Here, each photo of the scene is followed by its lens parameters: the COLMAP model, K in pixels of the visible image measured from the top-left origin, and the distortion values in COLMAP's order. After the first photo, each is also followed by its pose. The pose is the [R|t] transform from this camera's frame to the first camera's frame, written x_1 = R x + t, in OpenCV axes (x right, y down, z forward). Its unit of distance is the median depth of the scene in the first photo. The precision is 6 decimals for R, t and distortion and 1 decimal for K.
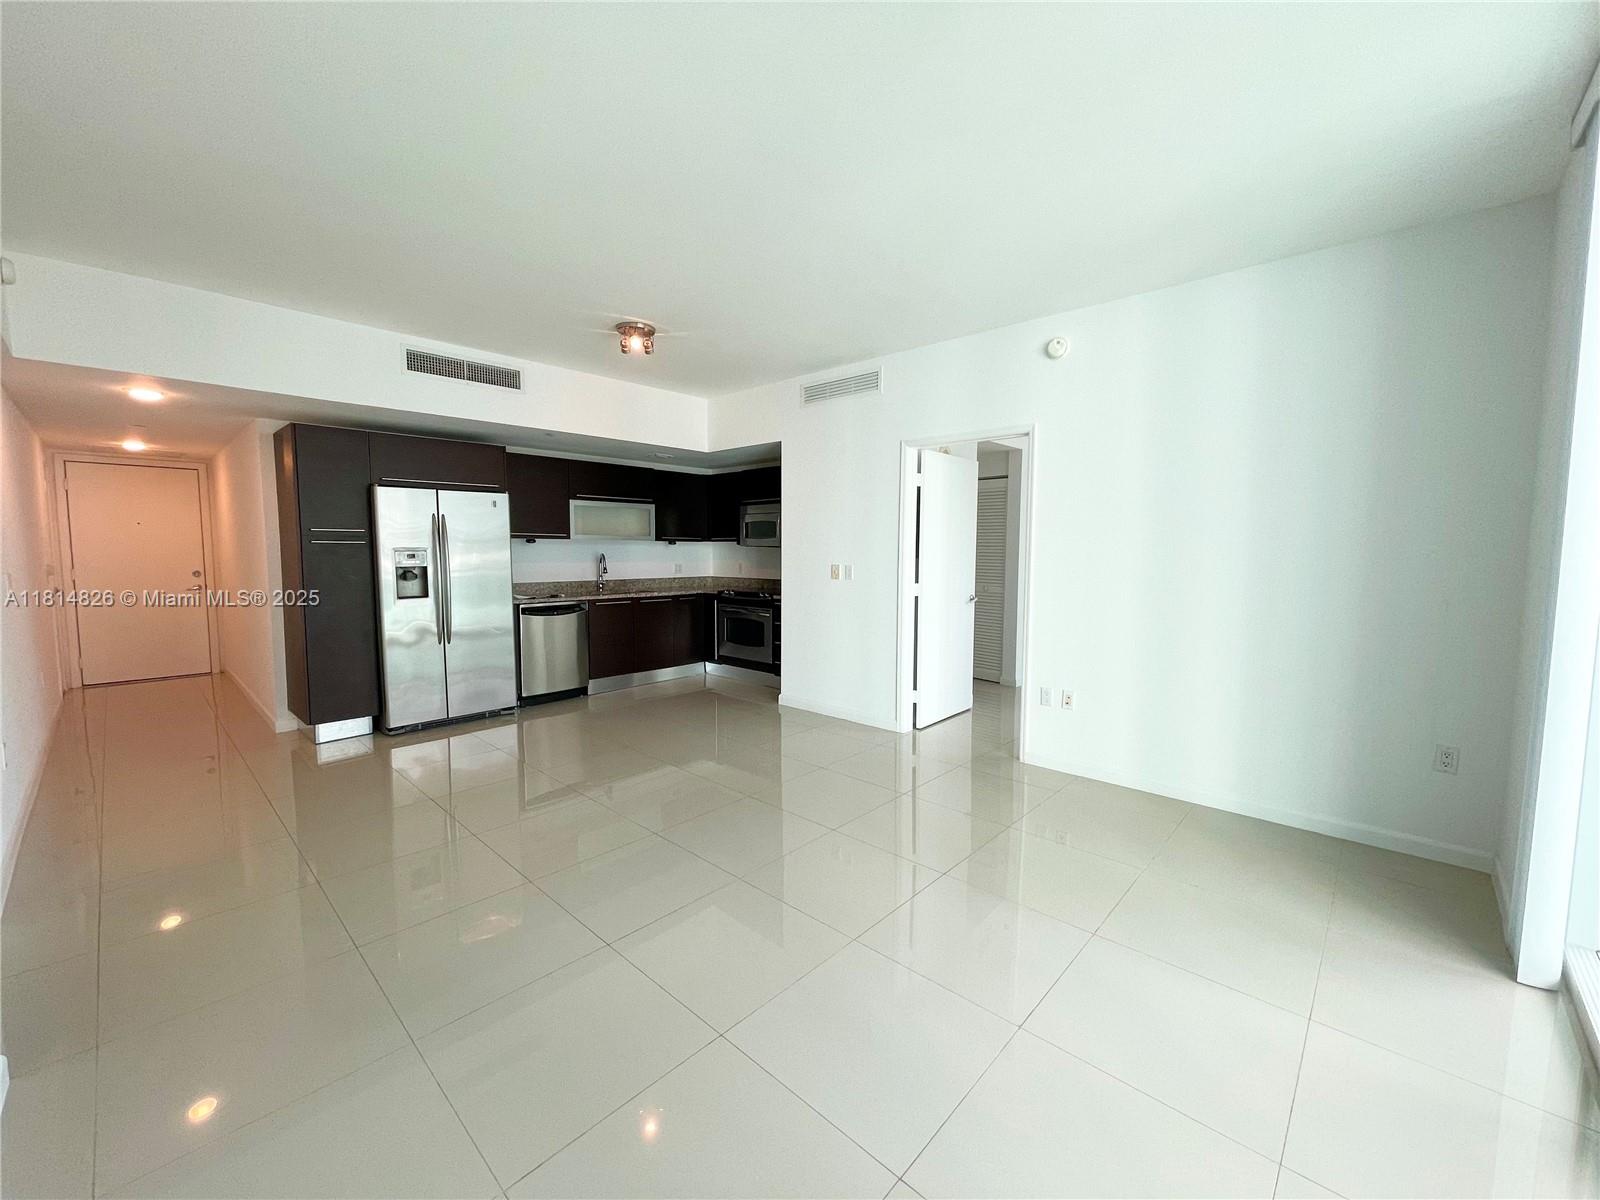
lens RADIAL K [[644.8, 0, 800.2], [0, 644.8, 598.6], [0, 0, 1]] dist [-0.004453, -0.000209]
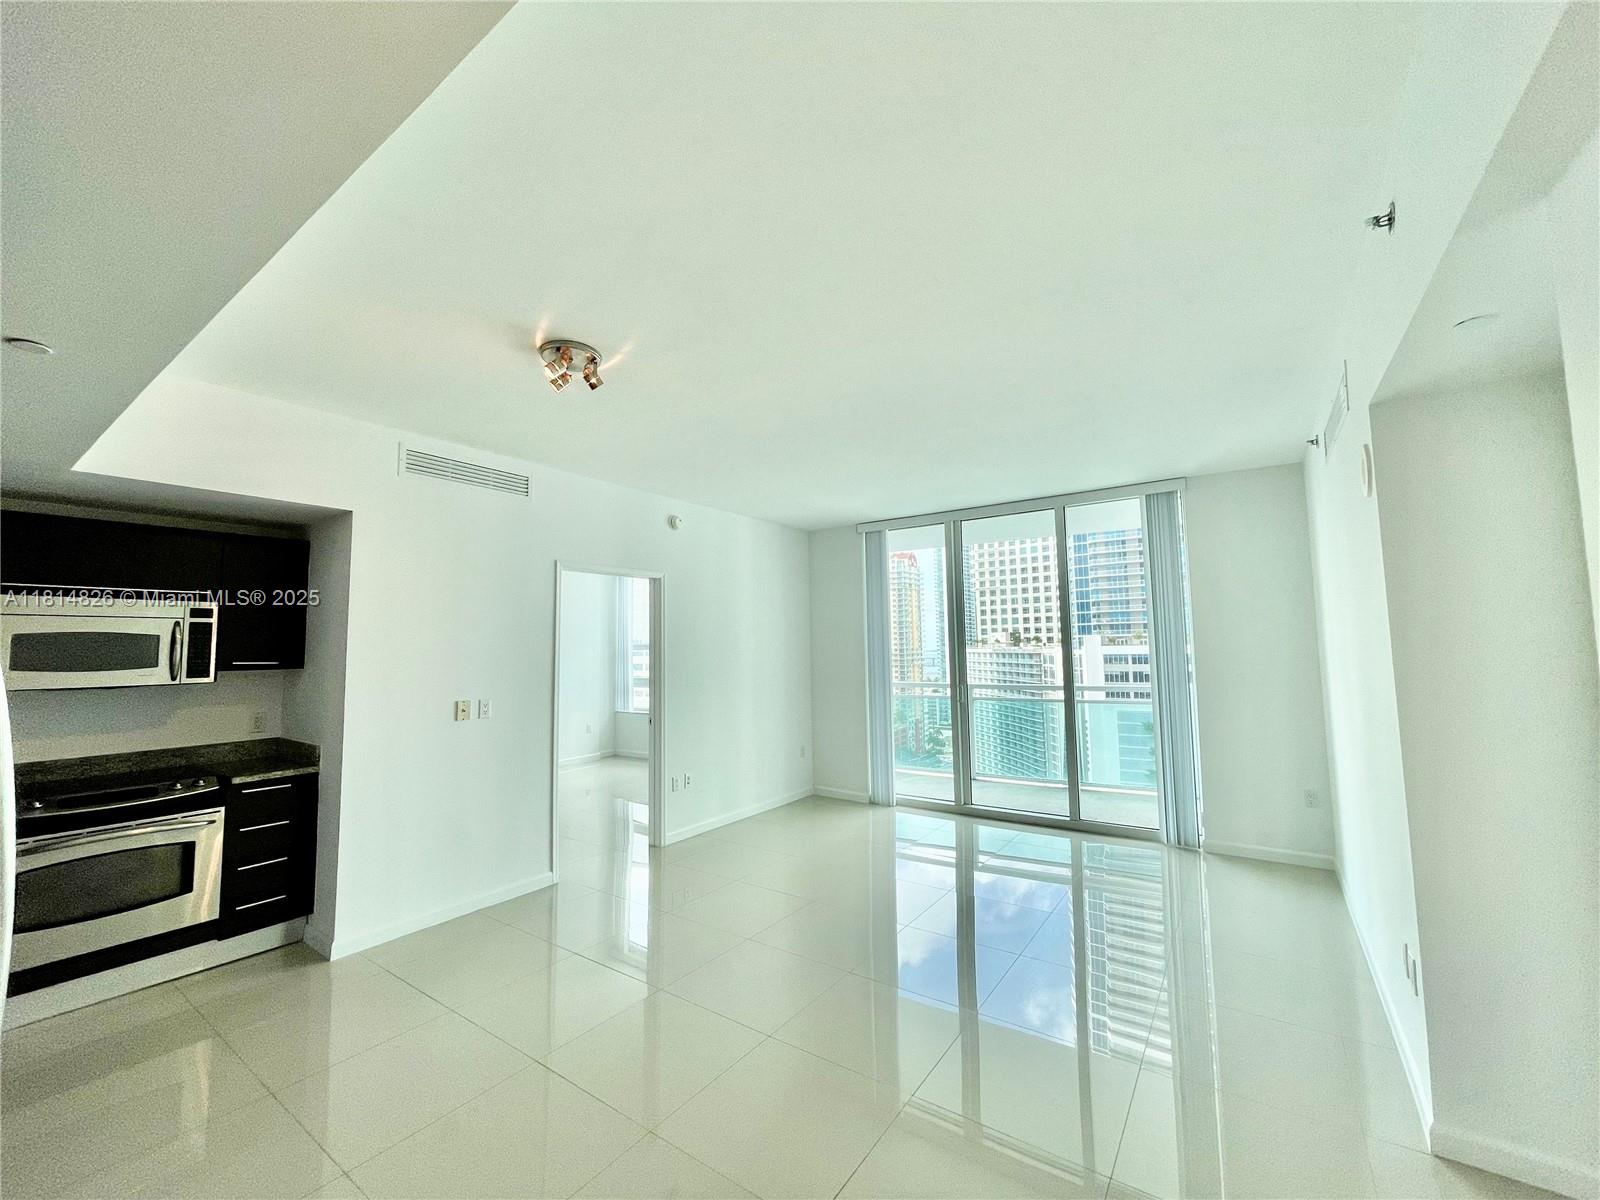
lens RADIAL K [[640.2, 0, 797.8], [0, 640.2, 597.4], [0, 0, 1]] dist [0.001069, 0.000190]
pose [[-0.130869, 0.081535, 0.988041, -0.682101], [0.093876, 0.993154, -0.069522, -0.078488], [-0.986945, 0.083655, -0.137627, 0.665677]]
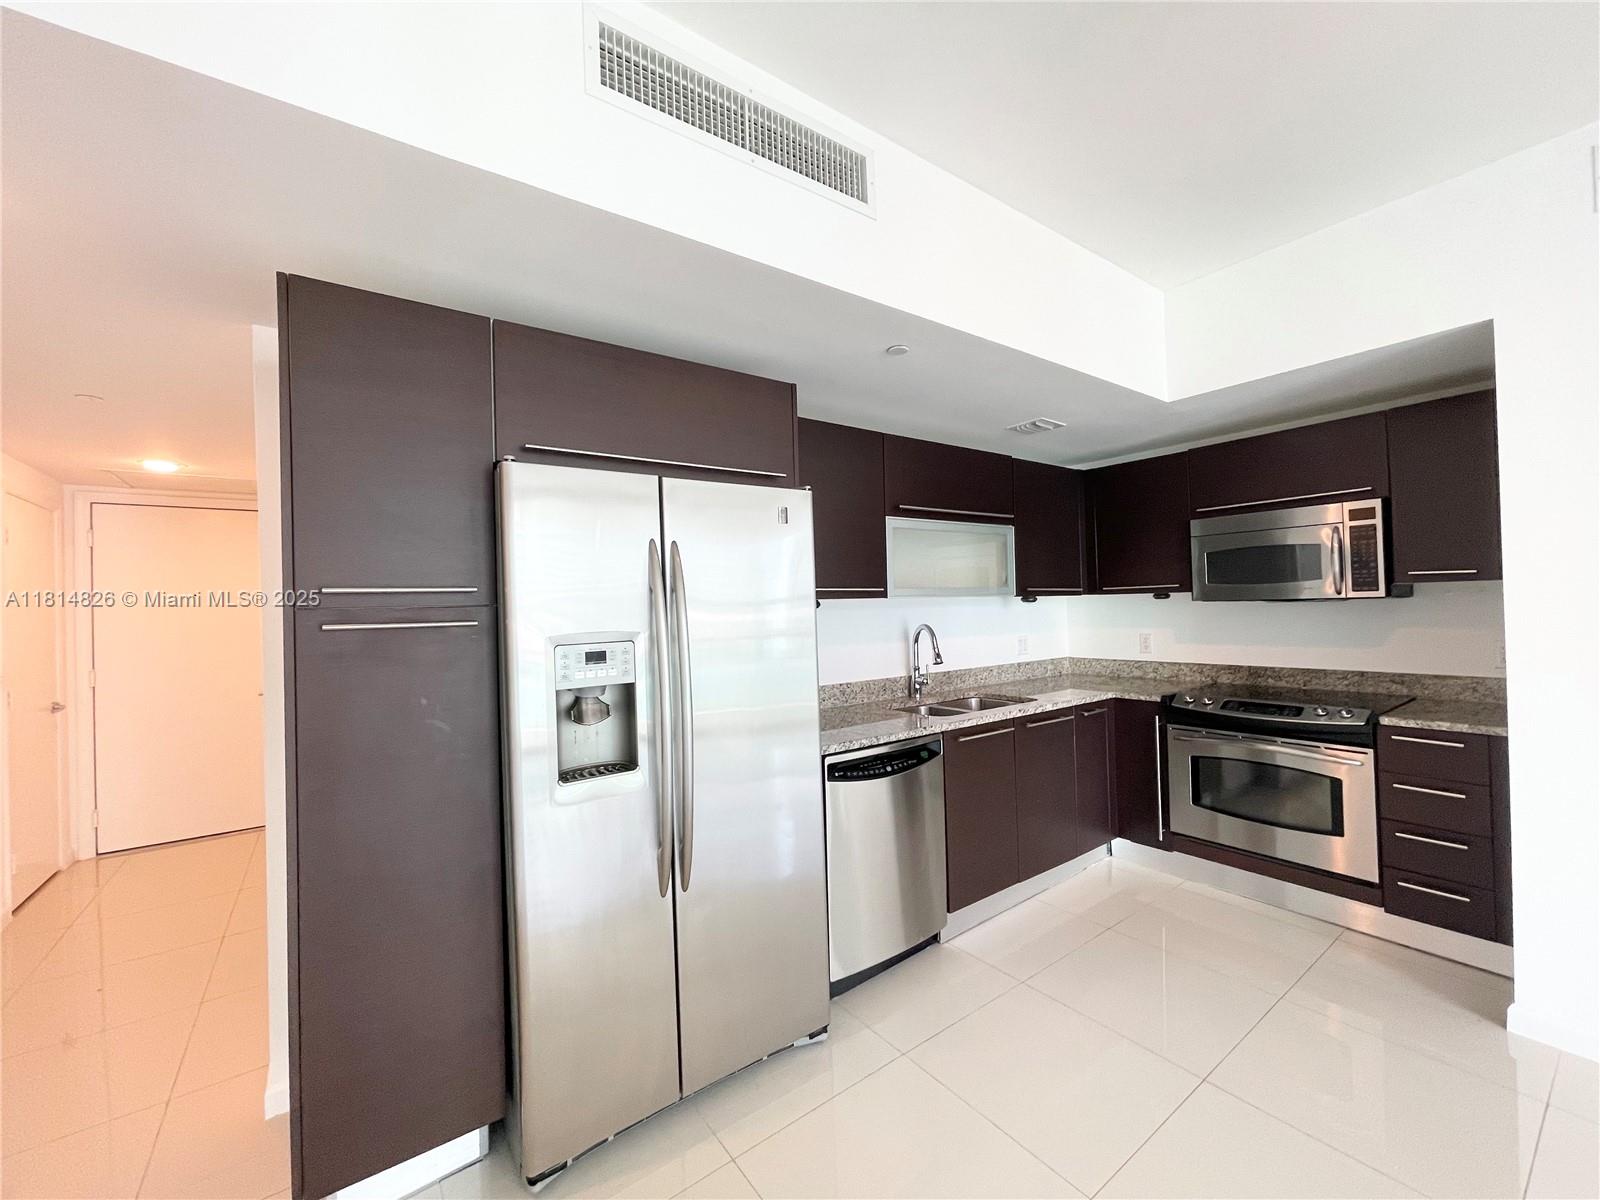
lens RADIAL K [[644.8, 0, 800.2], [0, 644.8, 598.6], [0, 0, 1]] dist [-0.004453, -0.000209]
pose [[0.981188, -0.032021, -0.190381, -0.360497], [0.015541, 0.996049, -0.087438, -0.055936], [0.192429, 0.082834, 0.977809, 0.569121]]
